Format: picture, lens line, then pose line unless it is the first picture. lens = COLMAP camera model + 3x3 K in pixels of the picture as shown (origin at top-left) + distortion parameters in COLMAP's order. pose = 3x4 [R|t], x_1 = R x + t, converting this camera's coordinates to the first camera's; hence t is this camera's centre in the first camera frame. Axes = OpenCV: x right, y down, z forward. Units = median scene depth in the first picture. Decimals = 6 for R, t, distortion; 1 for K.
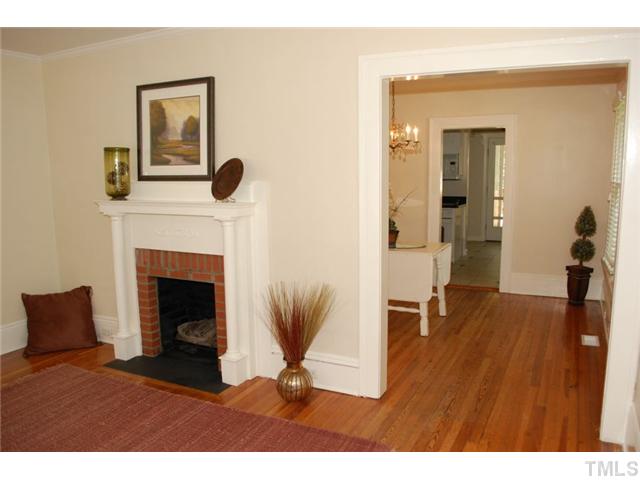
lens RADIAL K [[510.4, 0, 320.1], [0, 510.4, 241.2], [0, 0, 1]] dist [-0.070845, 0.006389]
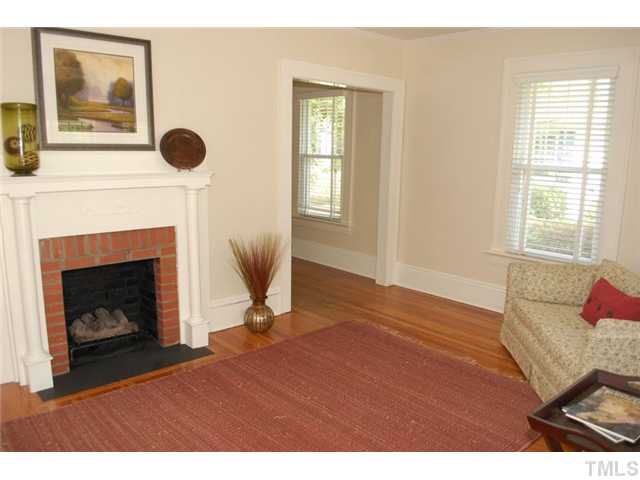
lens RADIAL K [[510.4, 0, 320.1], [0, 510.4, 239.1], [0, 0, 1]] dist [-0.070845, 0.006389]
pose [[0.357177, -0.149309, 0.922026, -0.965007], [0.106746, 0.987198, 0.118511, -0.032380], [-0.927917, 0.056093, 0.368543, 0.353158]]
